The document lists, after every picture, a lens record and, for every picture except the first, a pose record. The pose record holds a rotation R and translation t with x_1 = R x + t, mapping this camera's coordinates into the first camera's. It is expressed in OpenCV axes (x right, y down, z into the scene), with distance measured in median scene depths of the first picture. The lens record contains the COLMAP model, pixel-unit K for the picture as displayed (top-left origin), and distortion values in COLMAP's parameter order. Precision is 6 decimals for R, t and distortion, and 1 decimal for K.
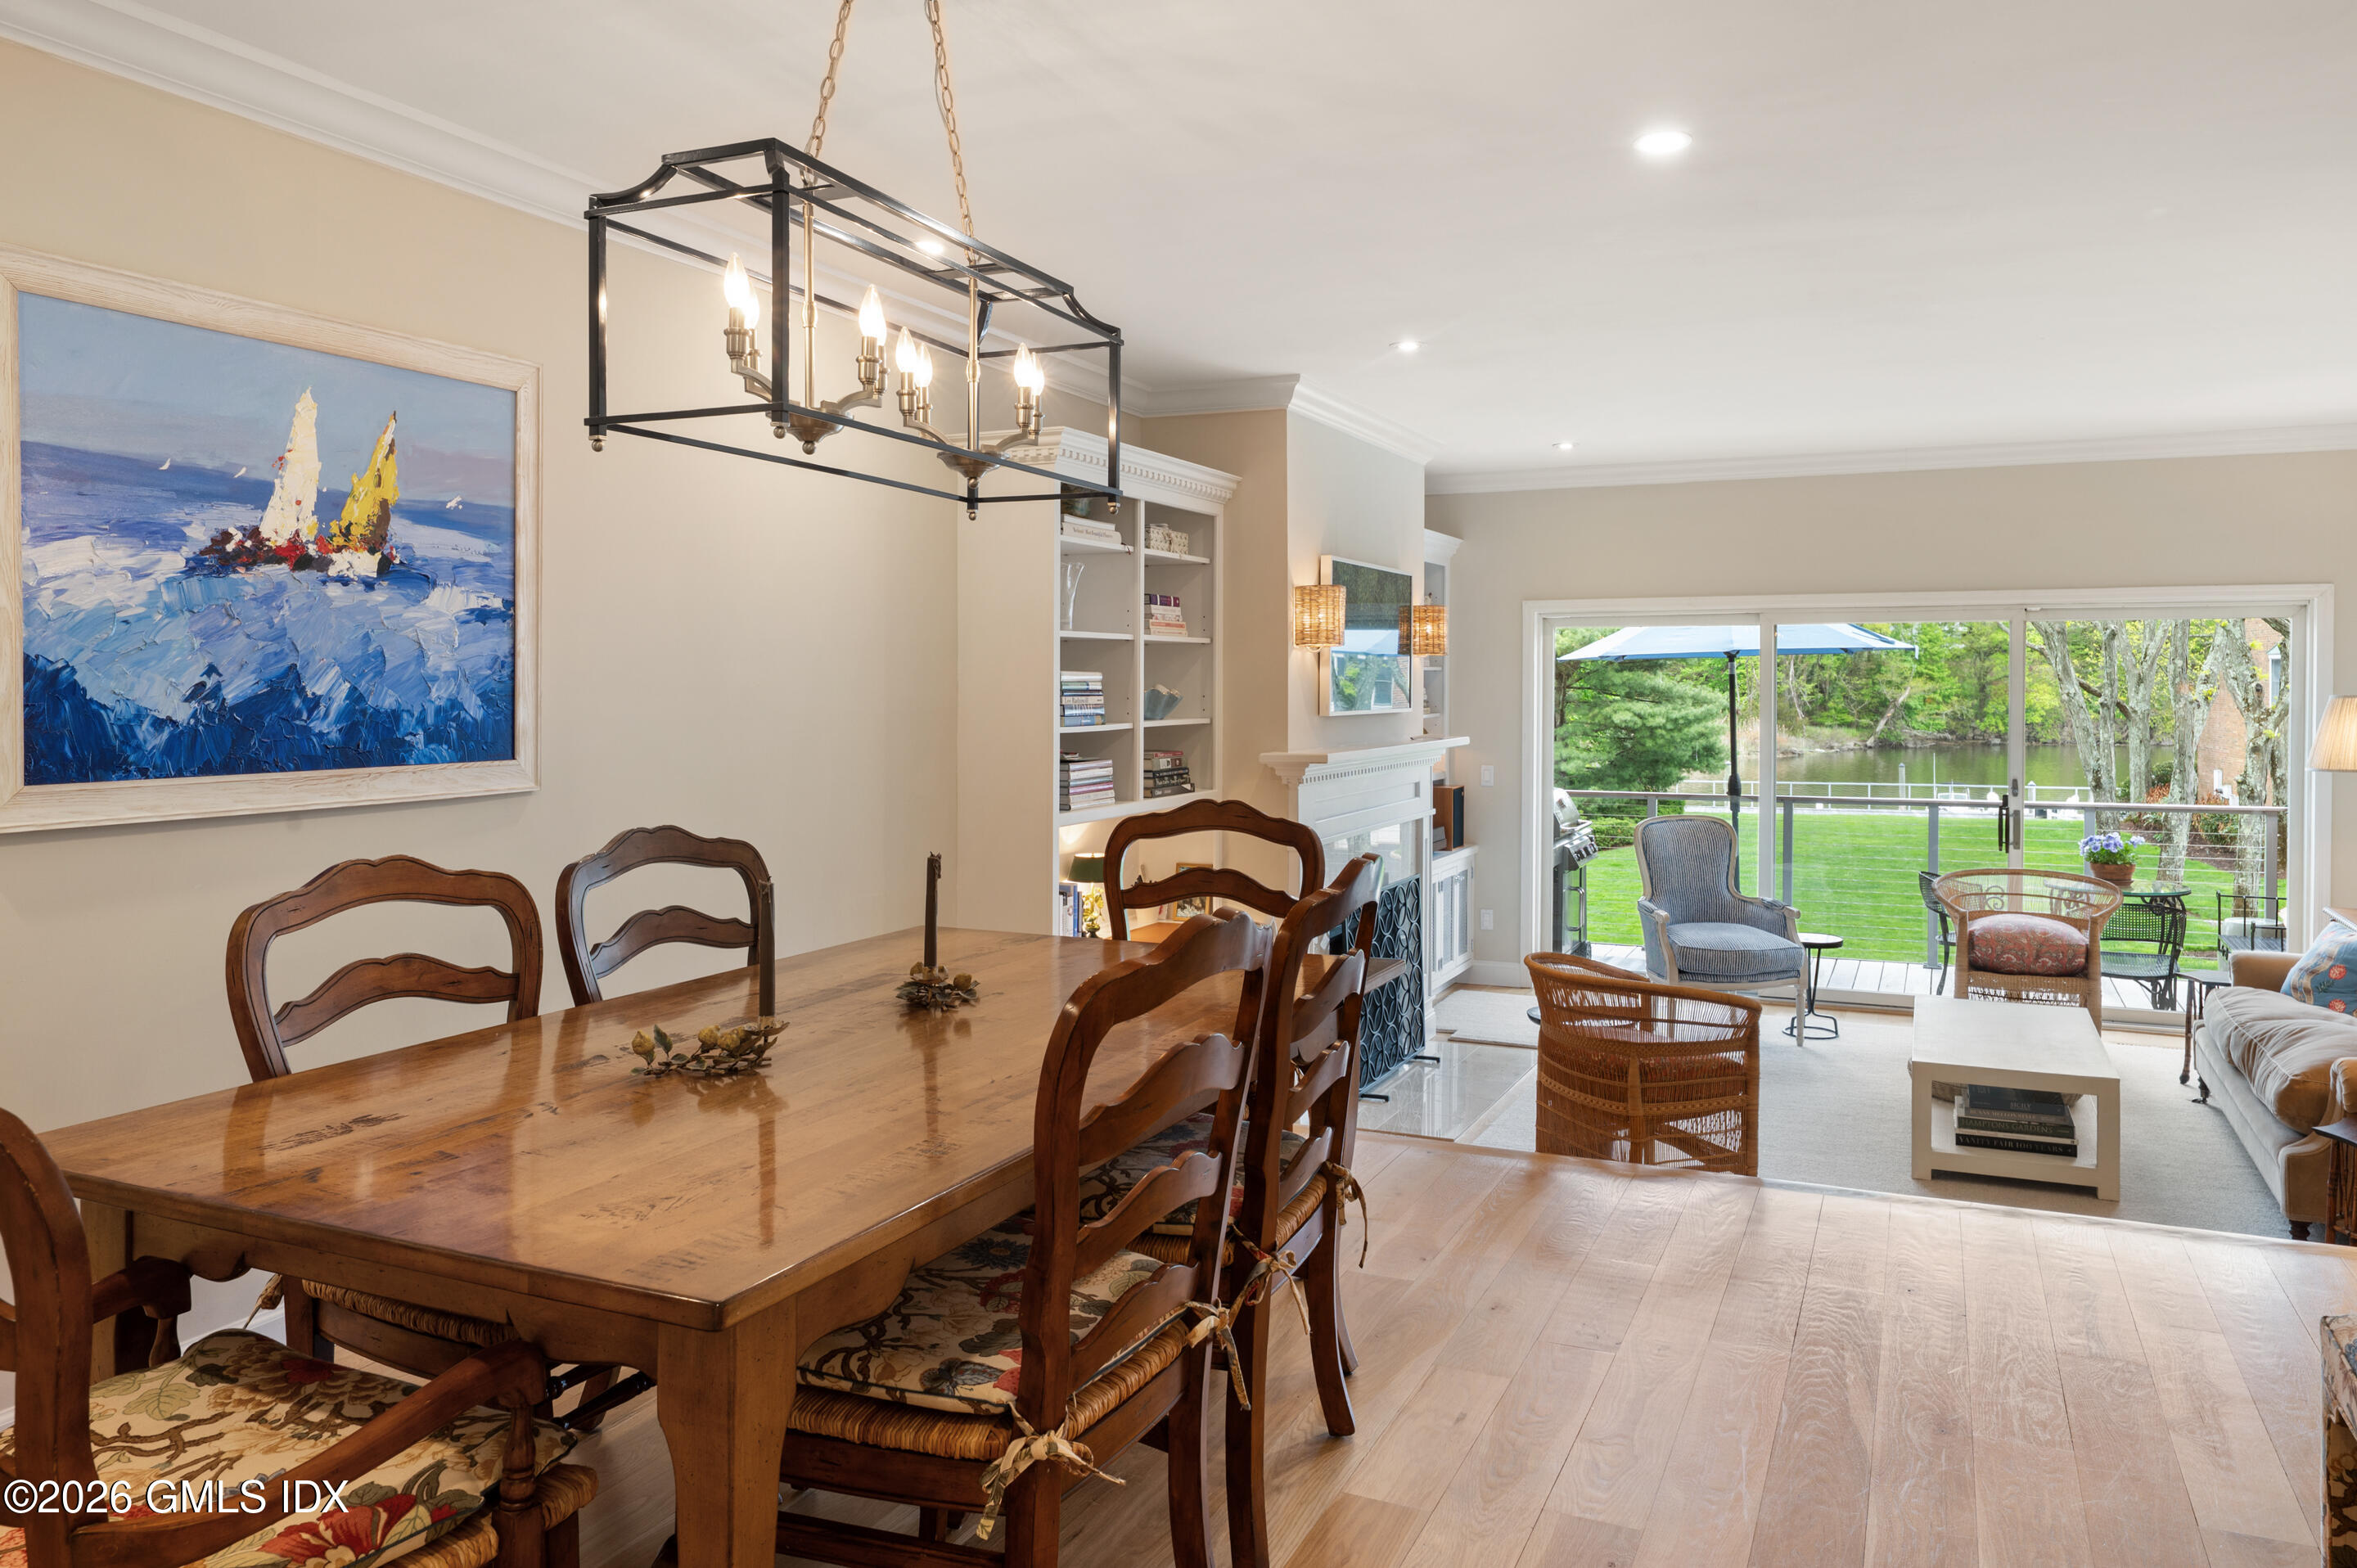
lens RADIAL K [[1617.5, 0, 1190.1], [0, 1617.5, 723.4], [0, 0, 1]] dist [-0.001122, 0.002862]
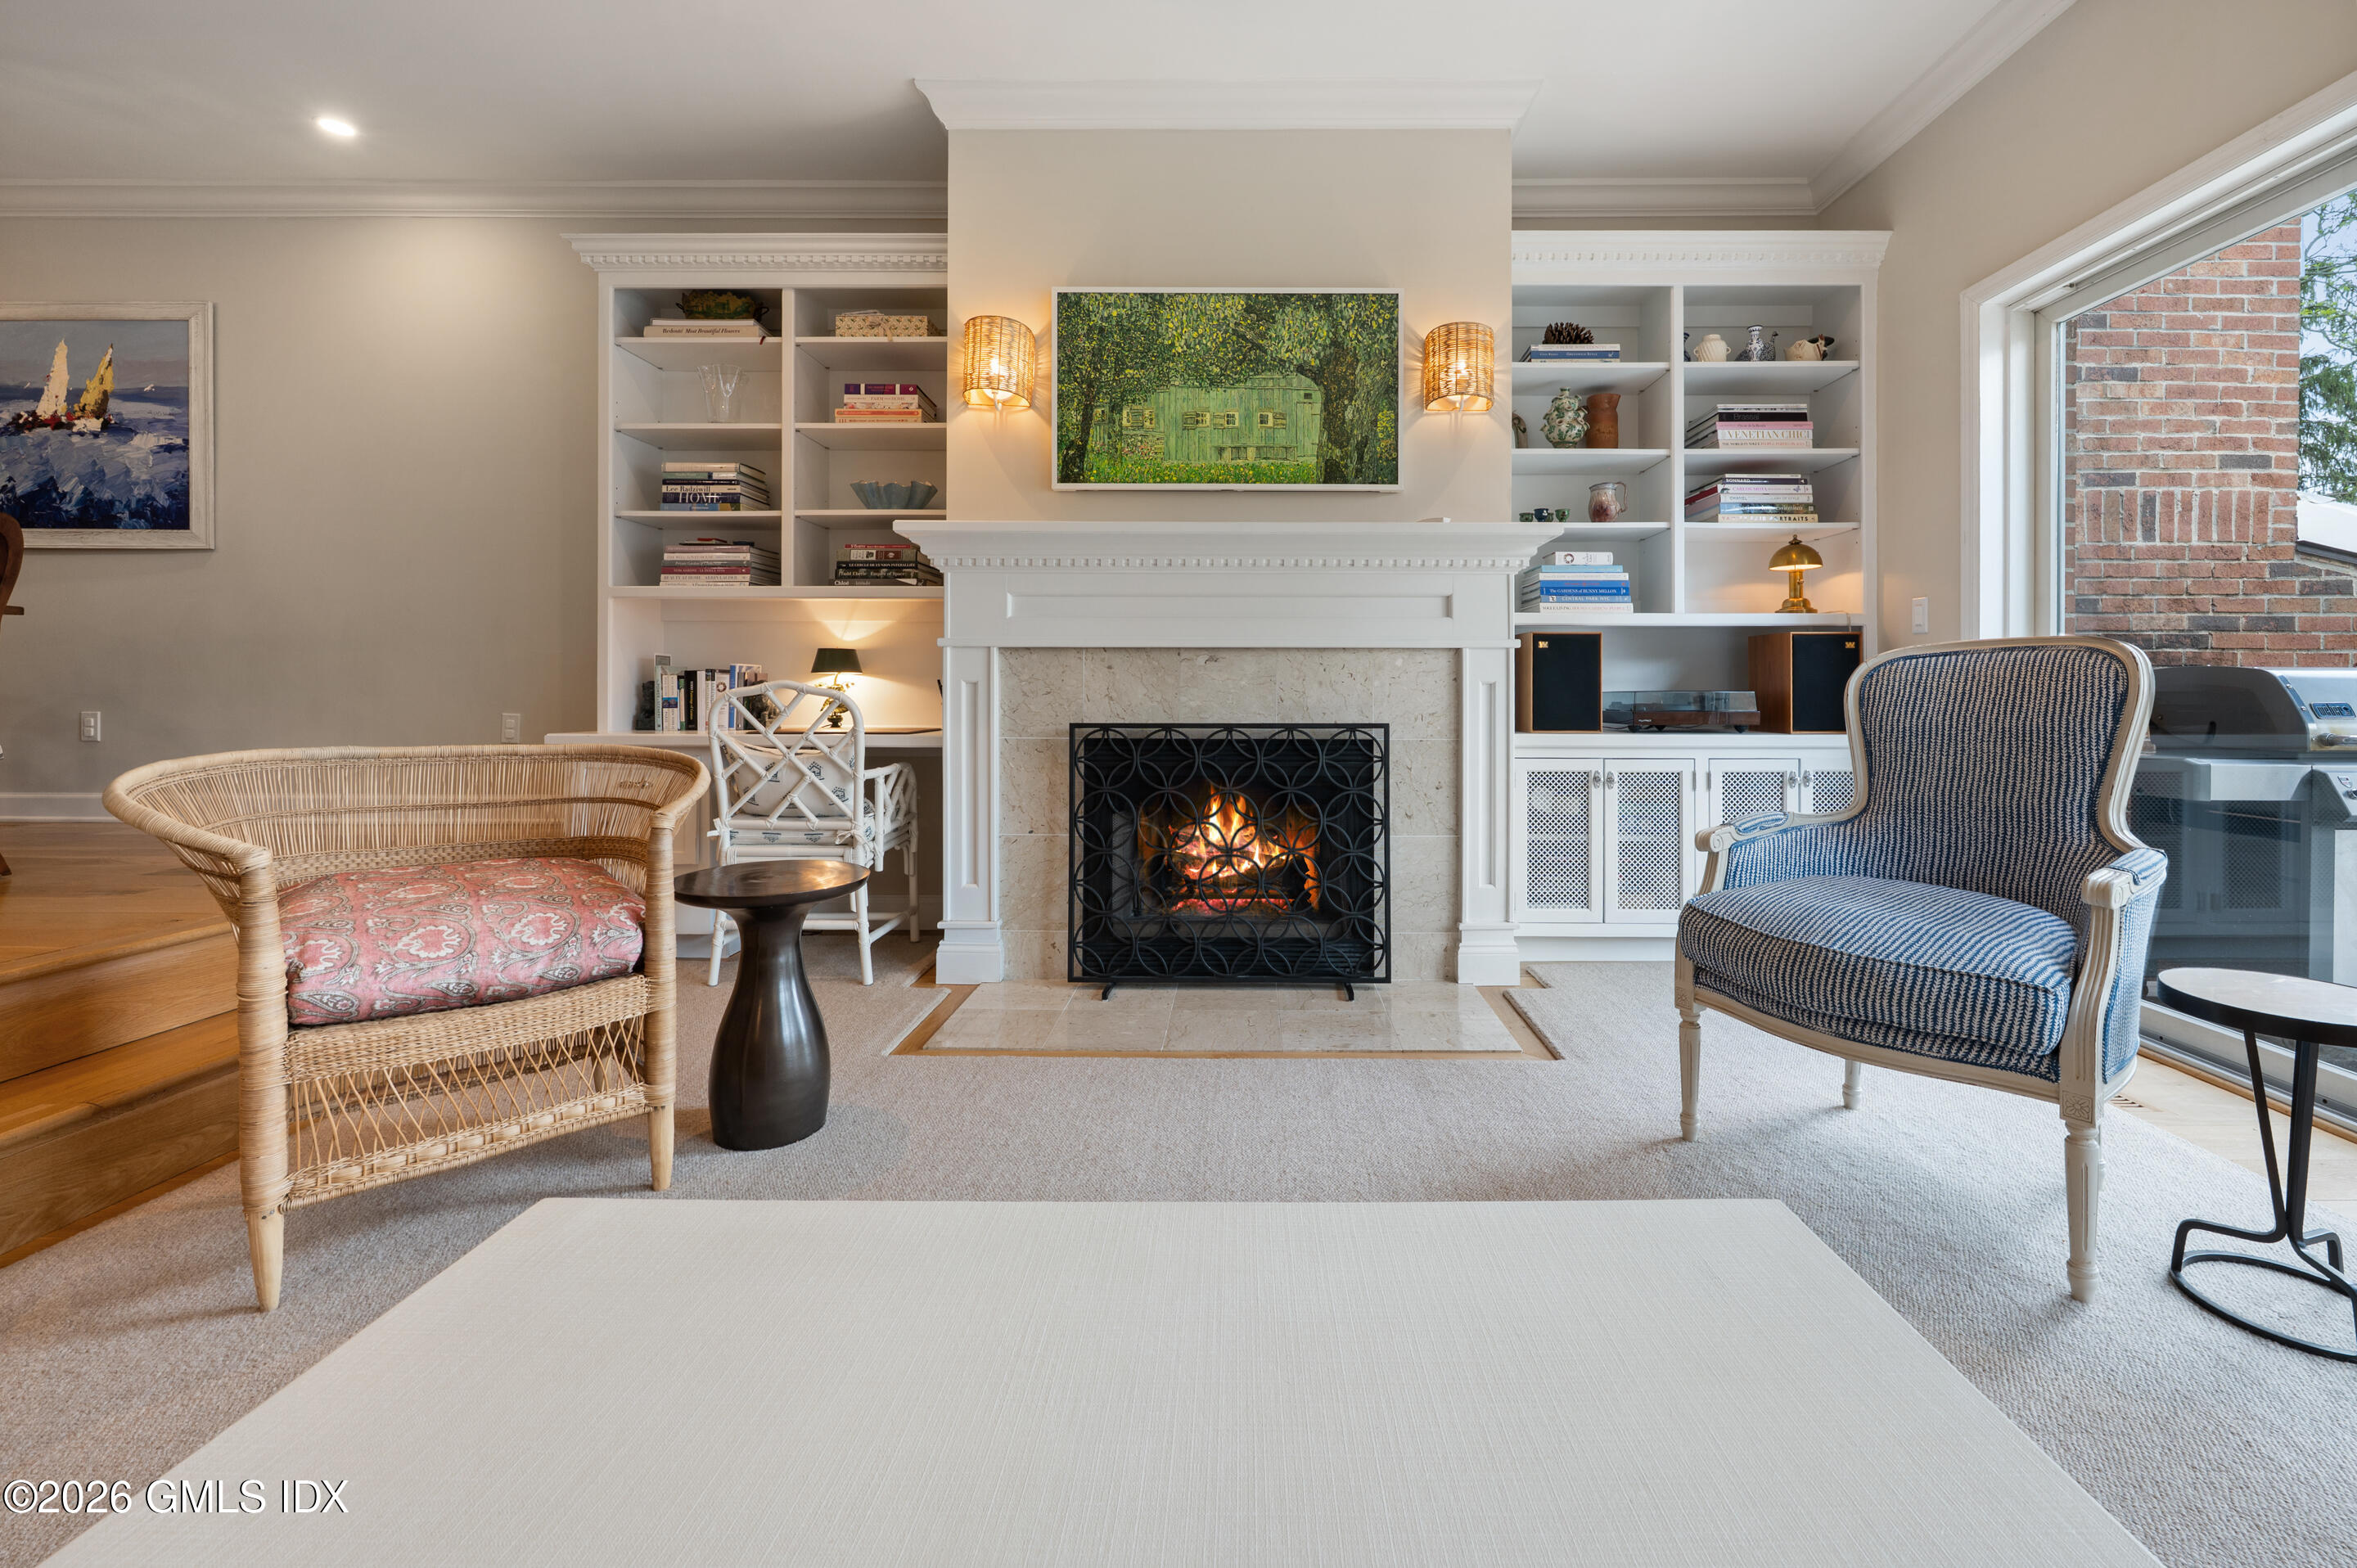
lens RADIAL K [[972.8, 0, 1246.2], [0, 972.8, 696.9], [0, 0, 1]] dist [0.000670, 0.000113]
pose [[0.414455, 0.007958, -0.910035, 0.676941], [-0.026812, 0.999634, -0.003470, 0.116944], [0.909675, 0.025838, 0.414517, 1.064283]]
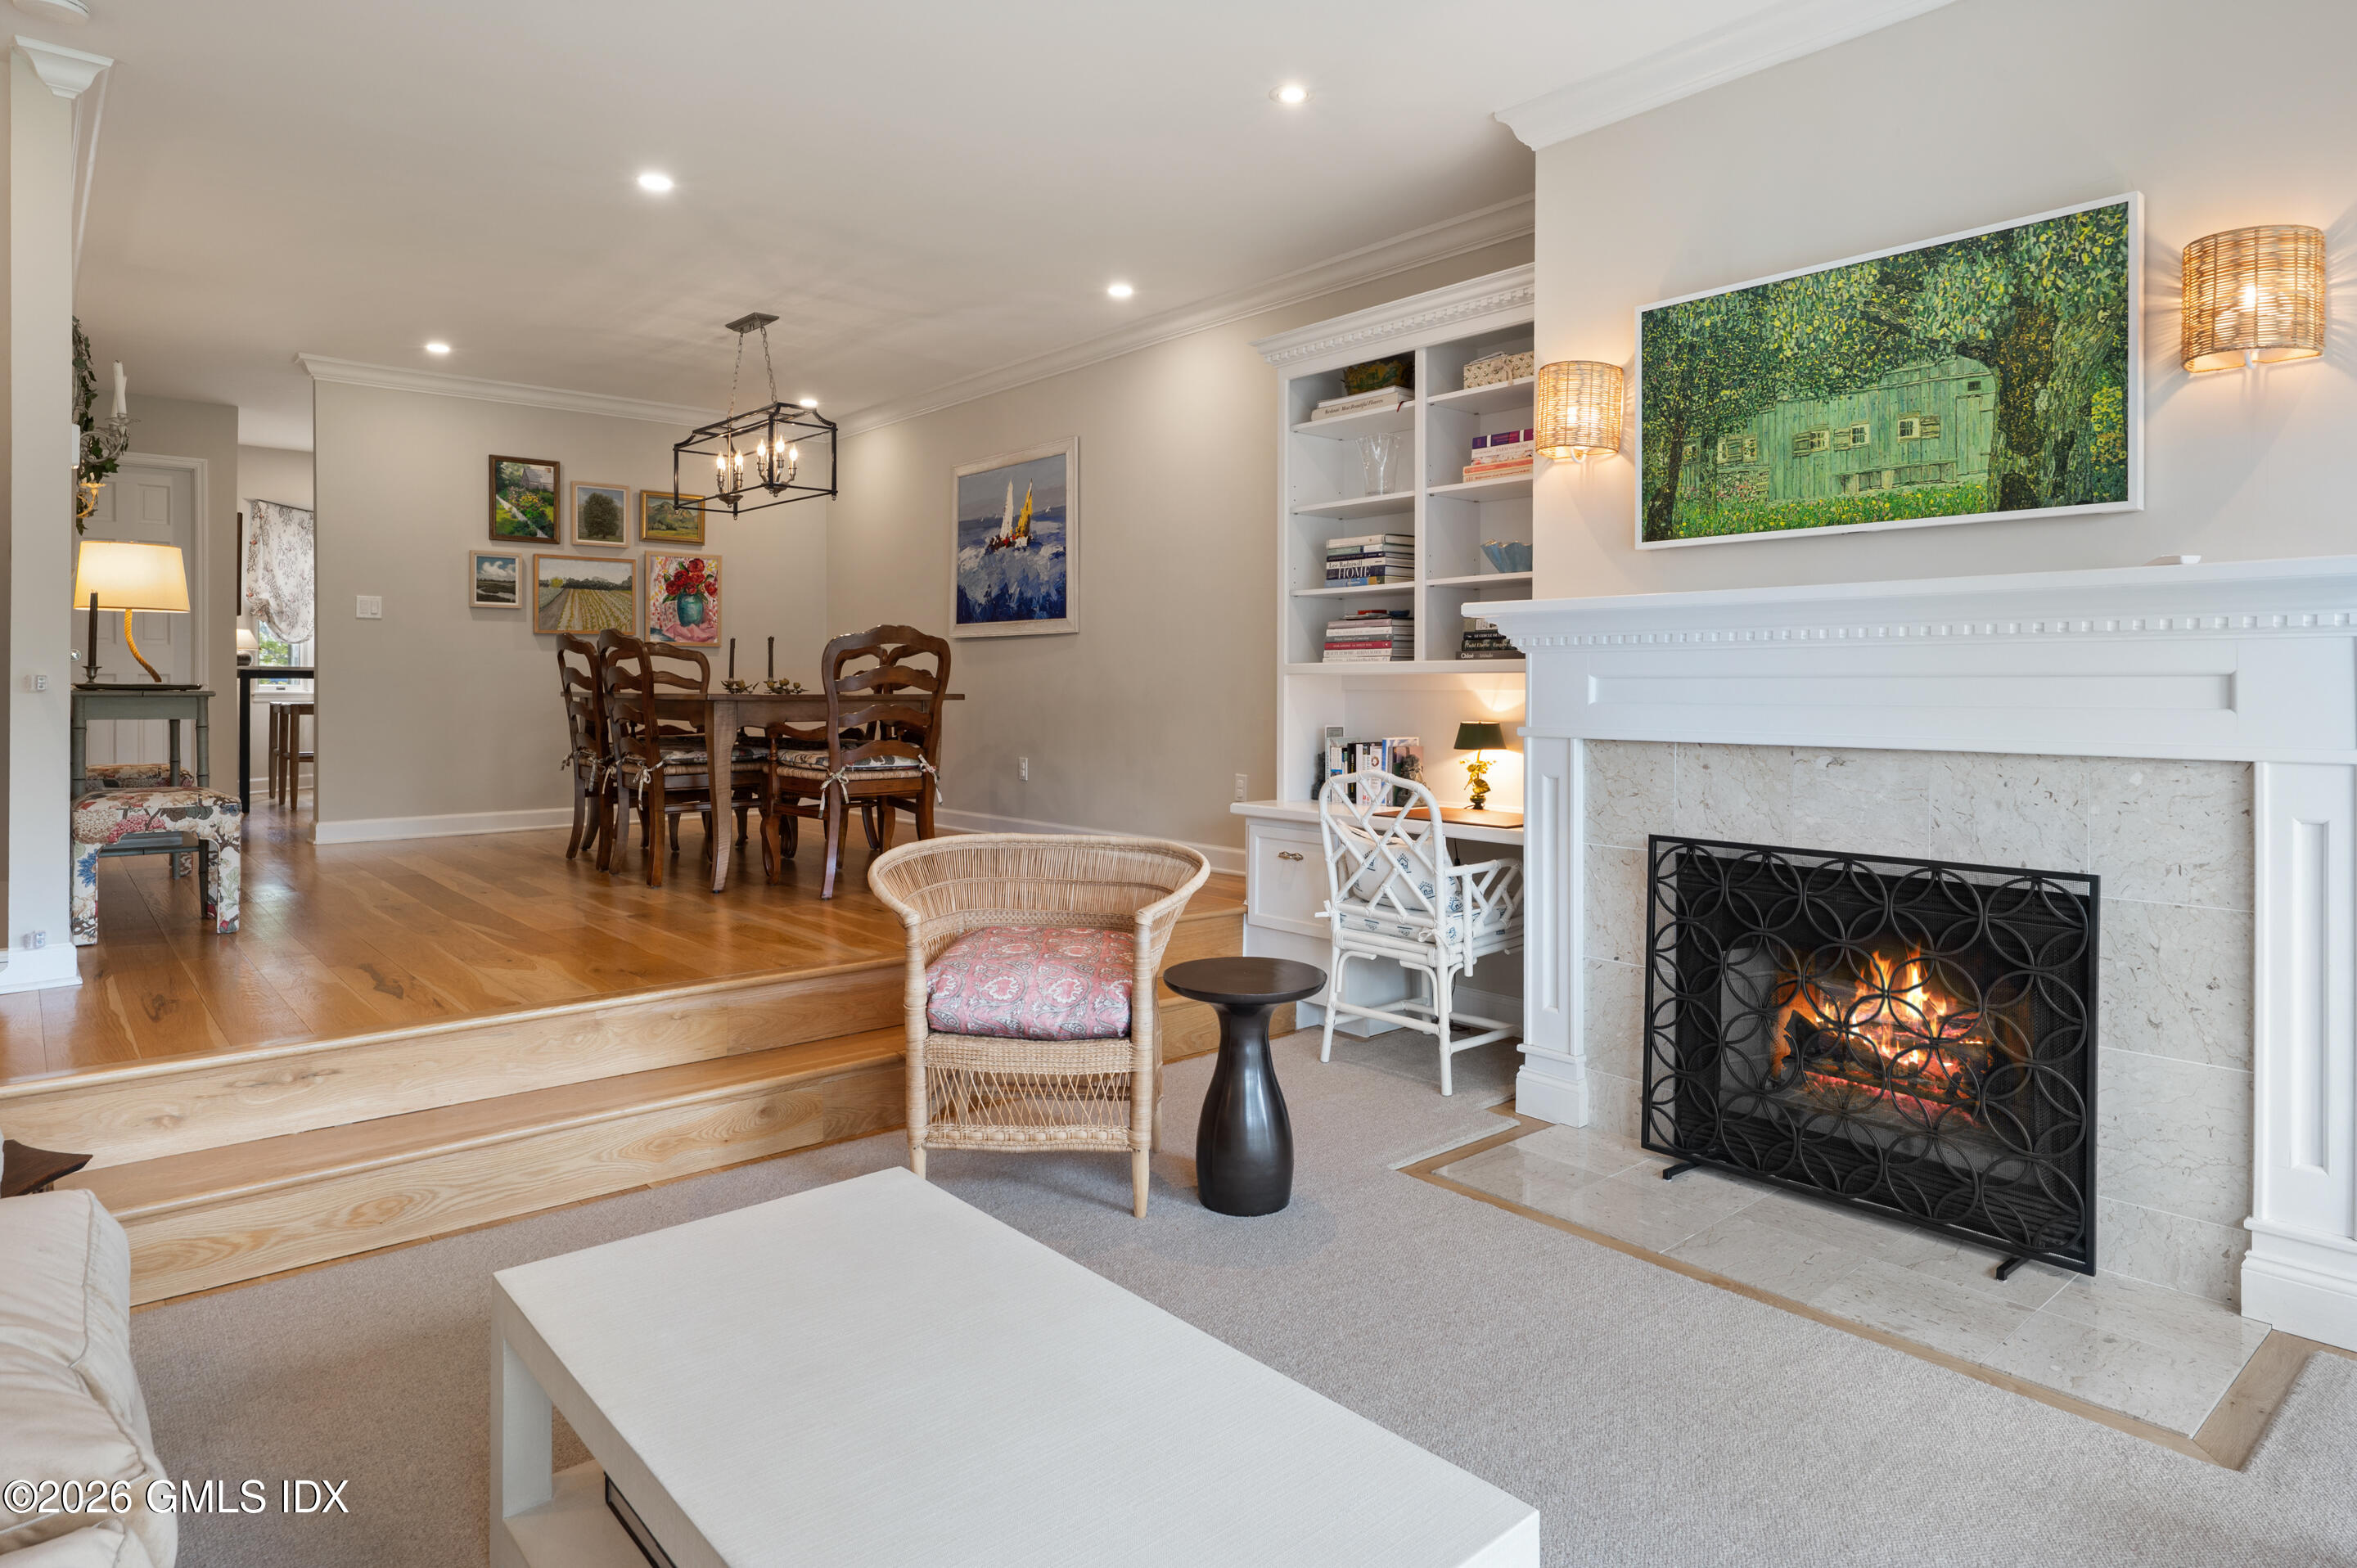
lens RADIAL K [[1345.9, 0, 1190.3], [0, 1345.9, 696.0], [0, 0, 1]] dist [0.002462, -0.000005]
pose [[-0.411198, 0.009486, -0.911497, 0.798397], [-0.023032, 0.999518, 0.020792, 0.057835], [0.911255, 0.029543, -0.410782, 1.270513]]
